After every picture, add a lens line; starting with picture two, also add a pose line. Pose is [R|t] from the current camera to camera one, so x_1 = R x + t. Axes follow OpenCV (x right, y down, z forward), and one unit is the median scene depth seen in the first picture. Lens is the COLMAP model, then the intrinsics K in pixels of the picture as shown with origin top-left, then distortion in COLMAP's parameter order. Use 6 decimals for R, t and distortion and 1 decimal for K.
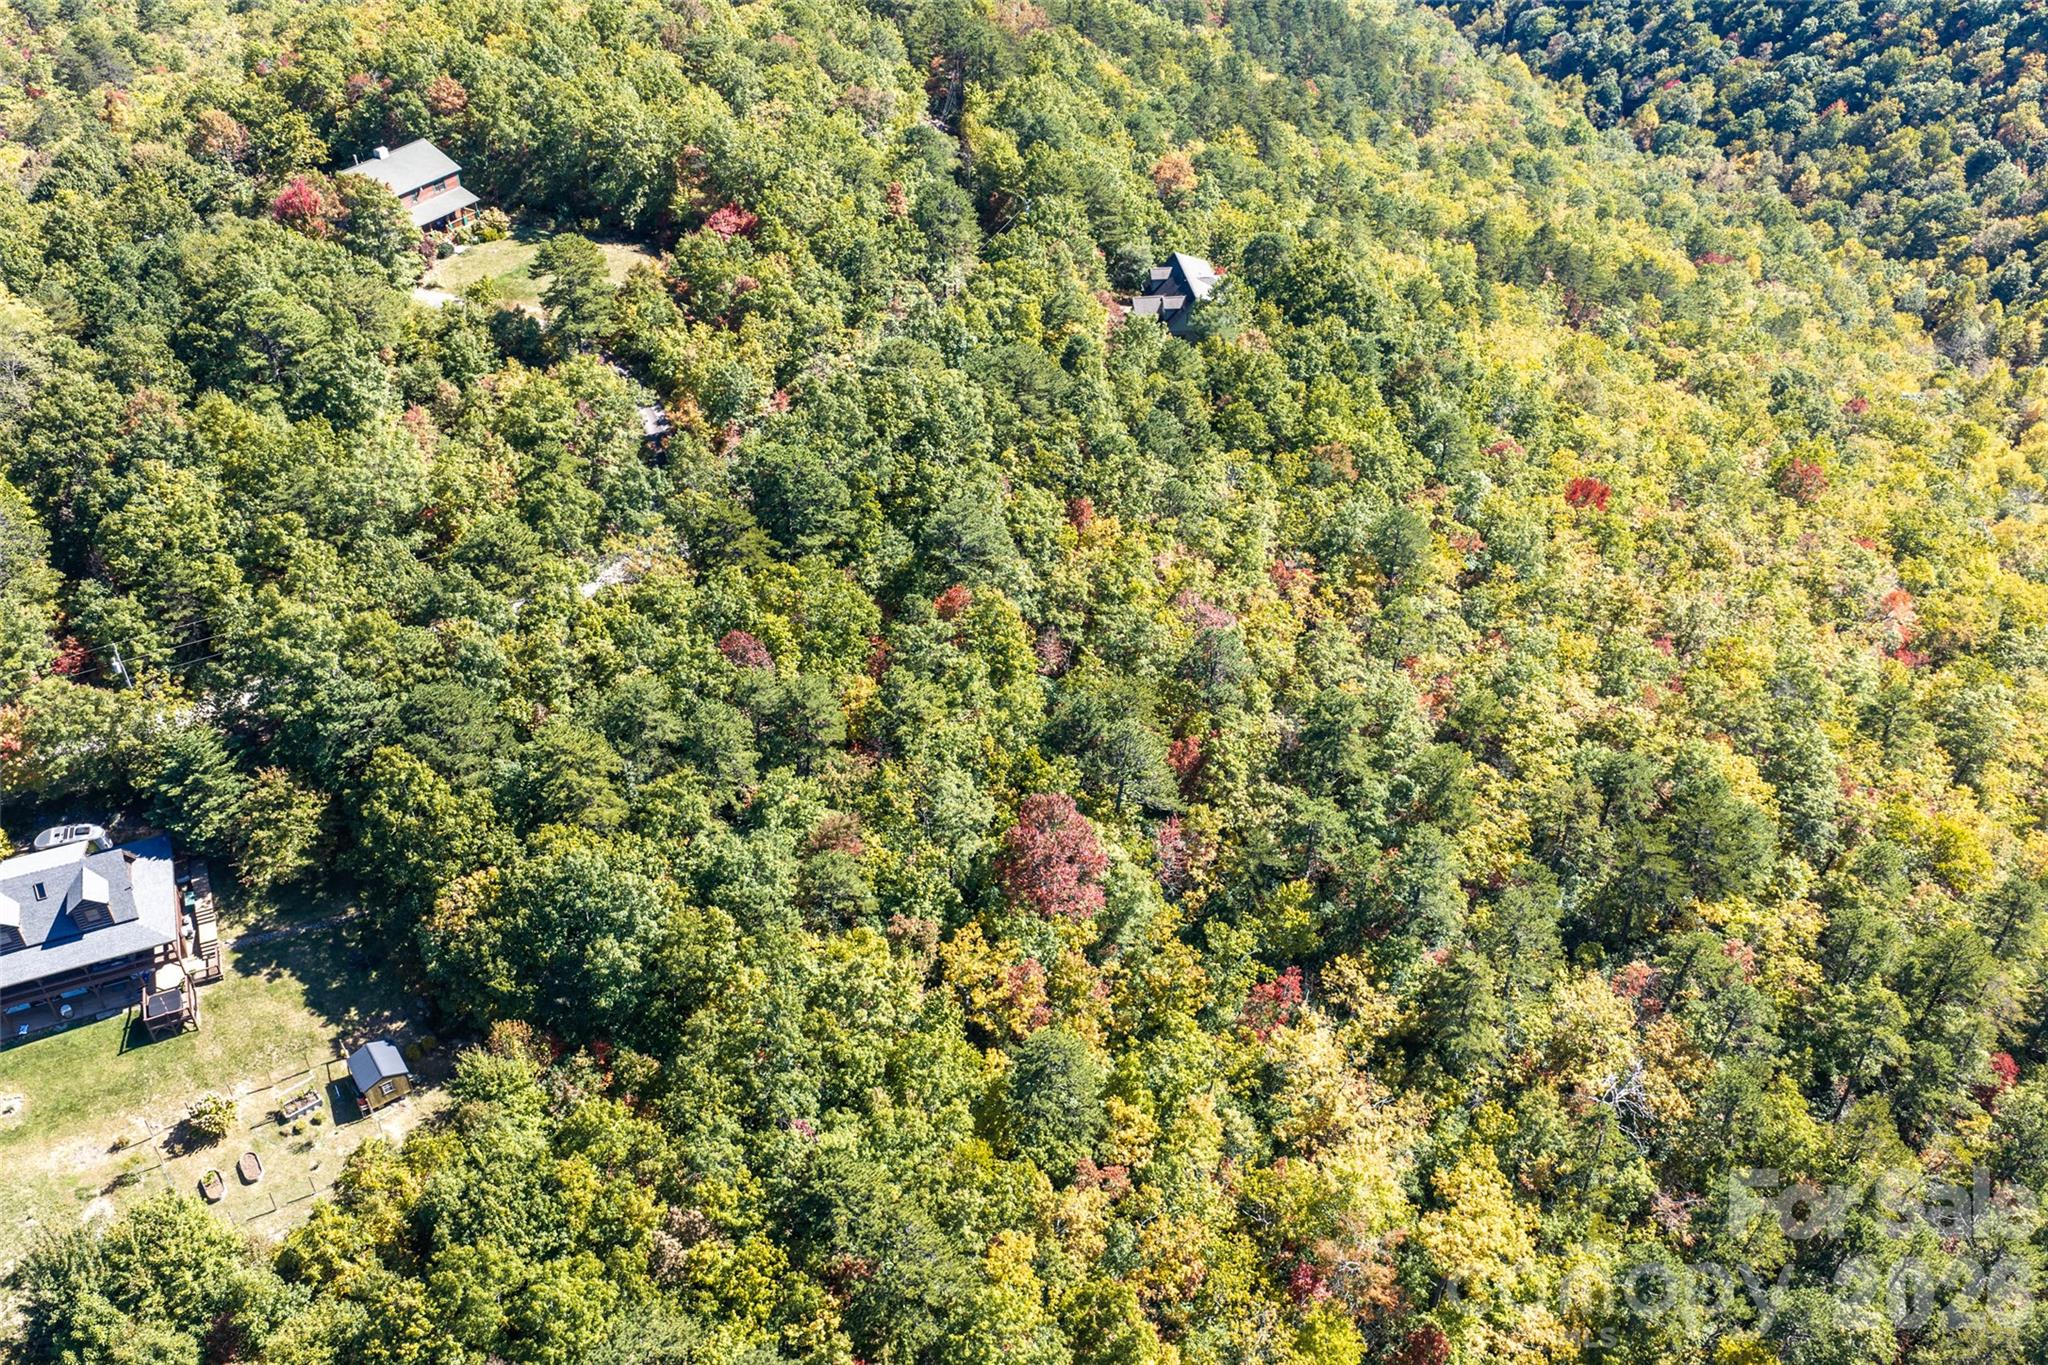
lens RADIAL K [[1682.1, 0, 1020.6], [0, 1682.1, 698.1], [0, 0, 1]] dist [0.015354, -0.019649]
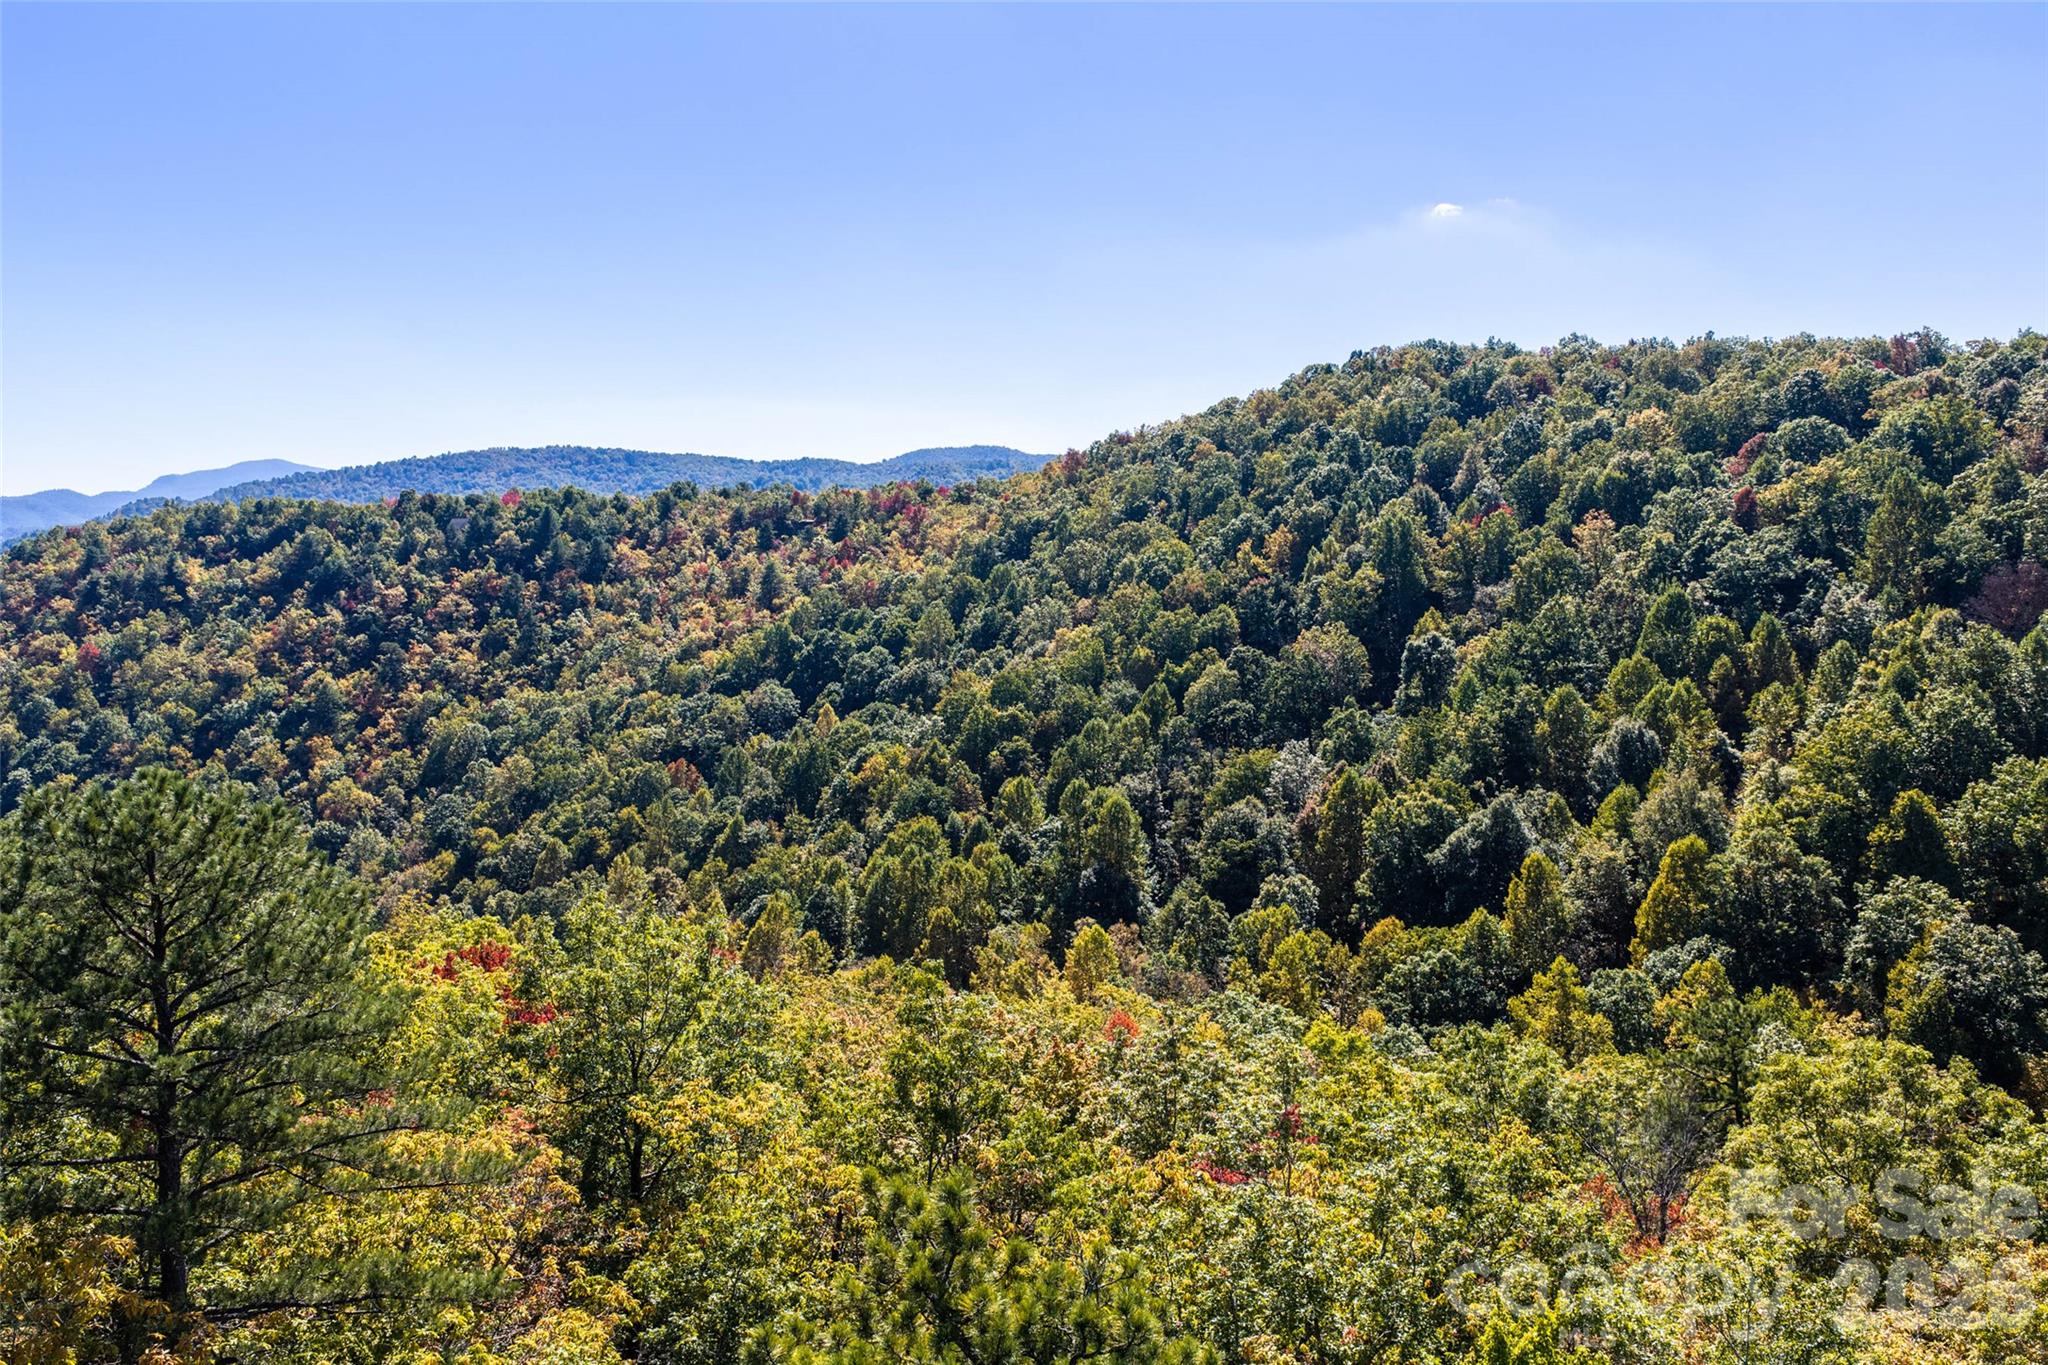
lens RADIAL K [[1682.1, 0, 1030.0], [0, 1682.1, 697.9], [0, 0, 1]] dist [0.015354, -0.019649]
pose [[0.518577, -0.098094, 0.849385, 0.165498], [0.516834, 0.827336, -0.219996, -0.056064], [-0.681146, 0.553076, 0.479736, 0.910414]]
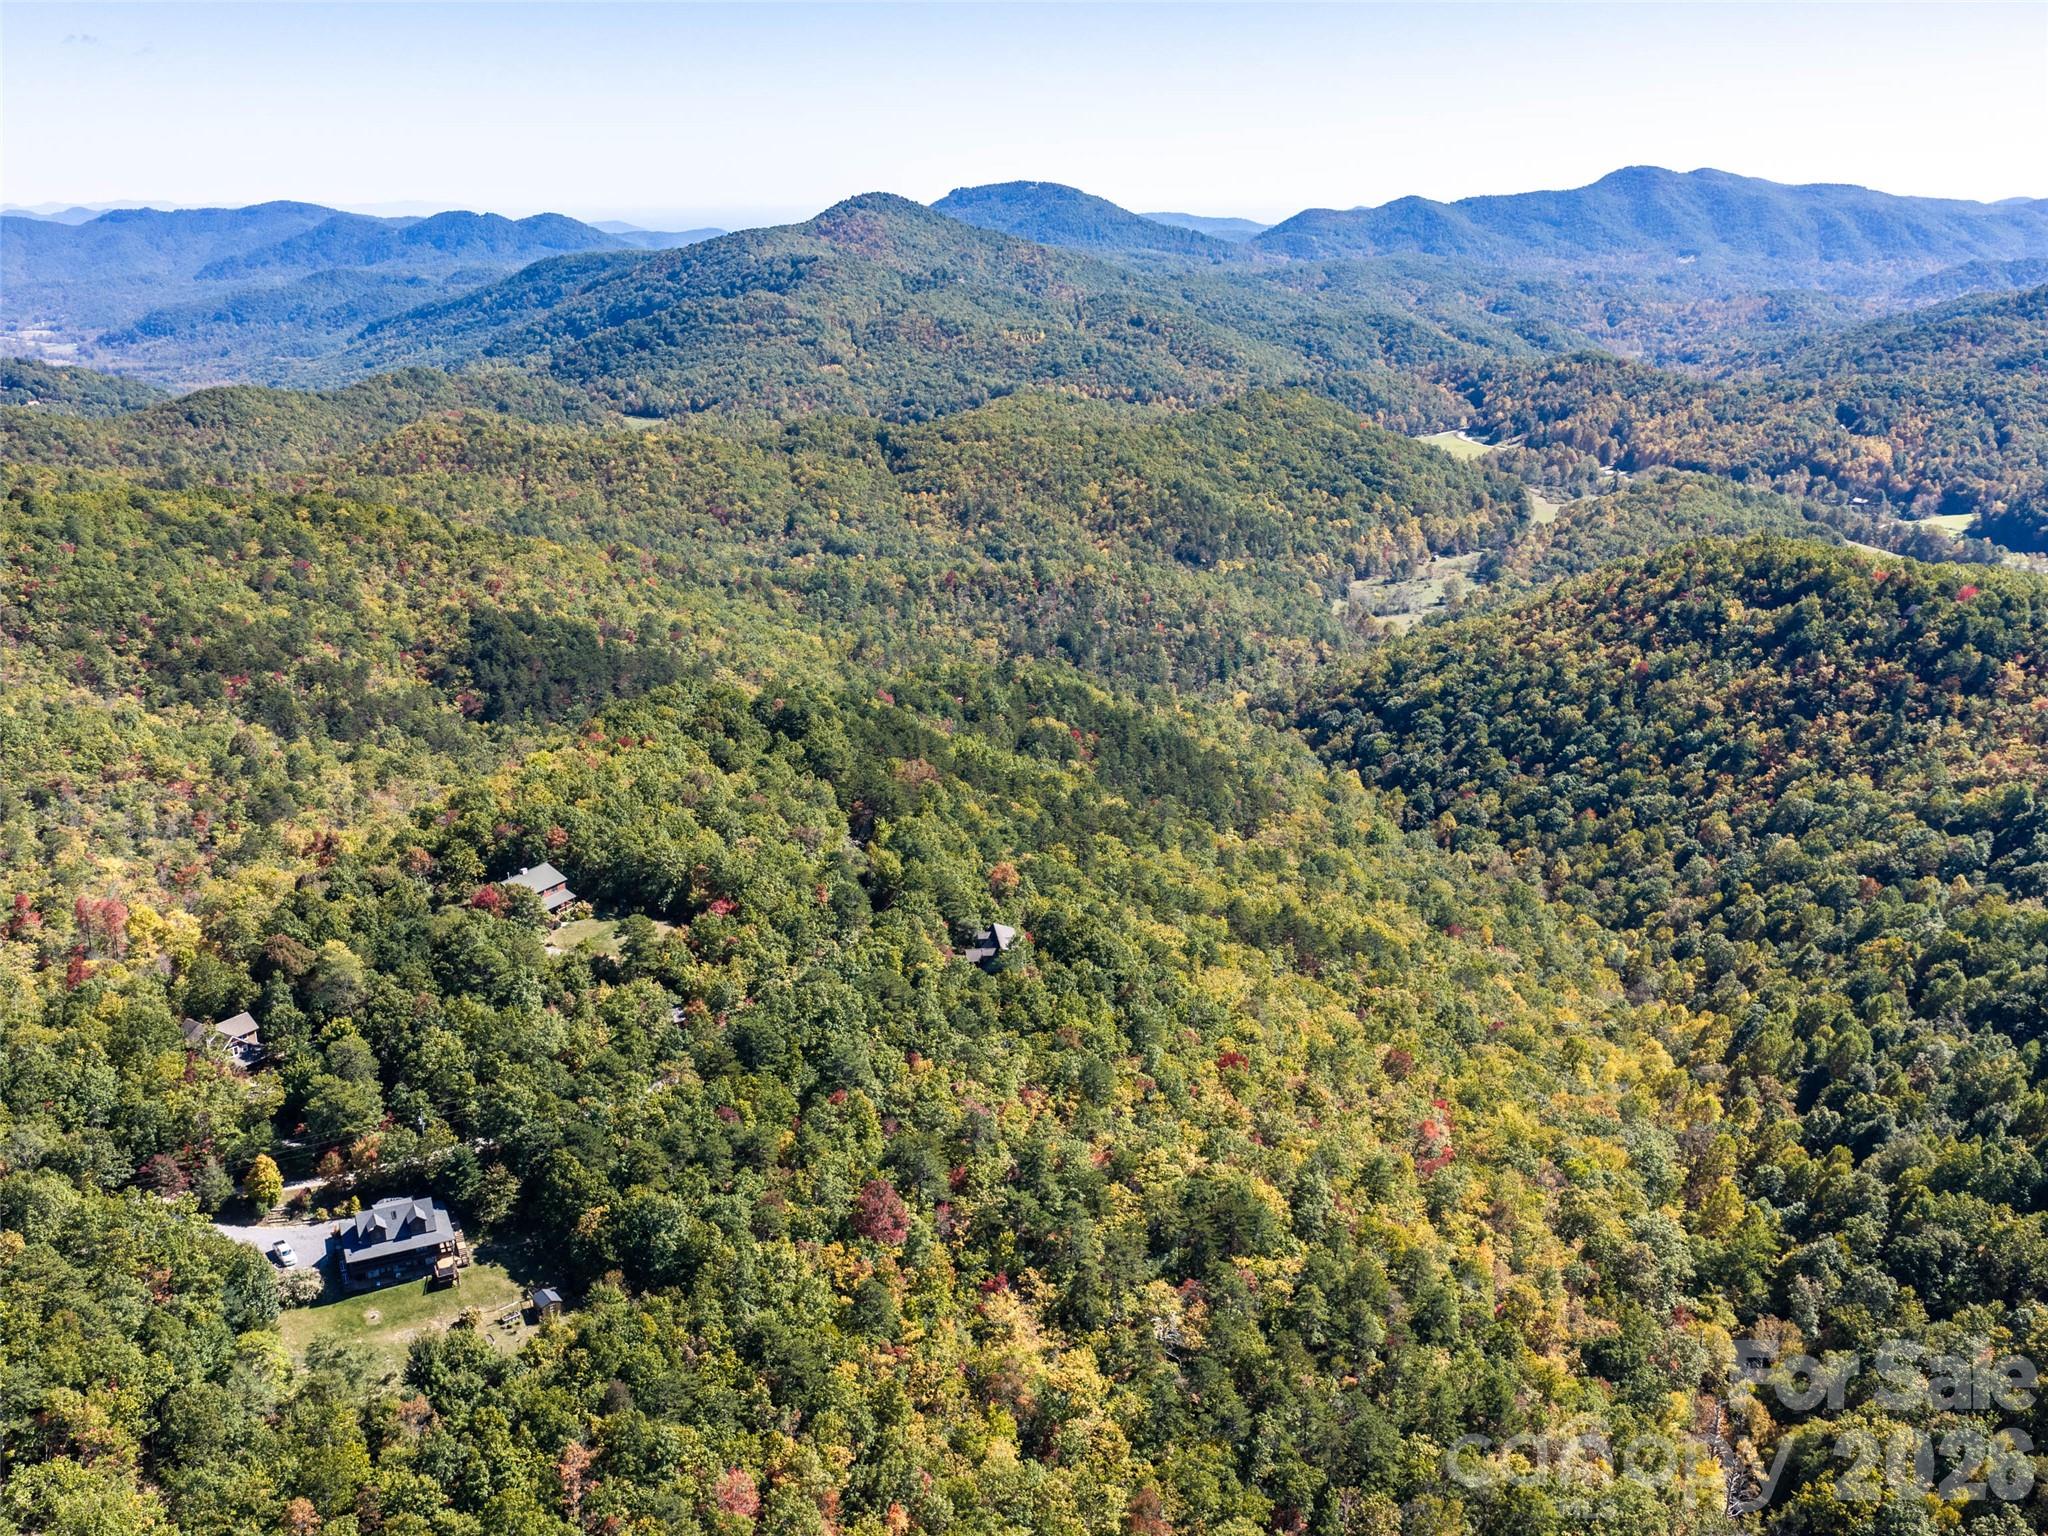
lens RADIAL K [[1913.3, 0, 1036.3], [0, 1913.3, 768.9], [0, 0, 1]] dist [0.030245, 0.003405]
pose [[0.999795, -0.006452, 0.019200, 0.130188], [0.012591, 0.940489, -0.339590, 0.296575], [-0.015866, 0.339762, 0.940378, -1.047541]]
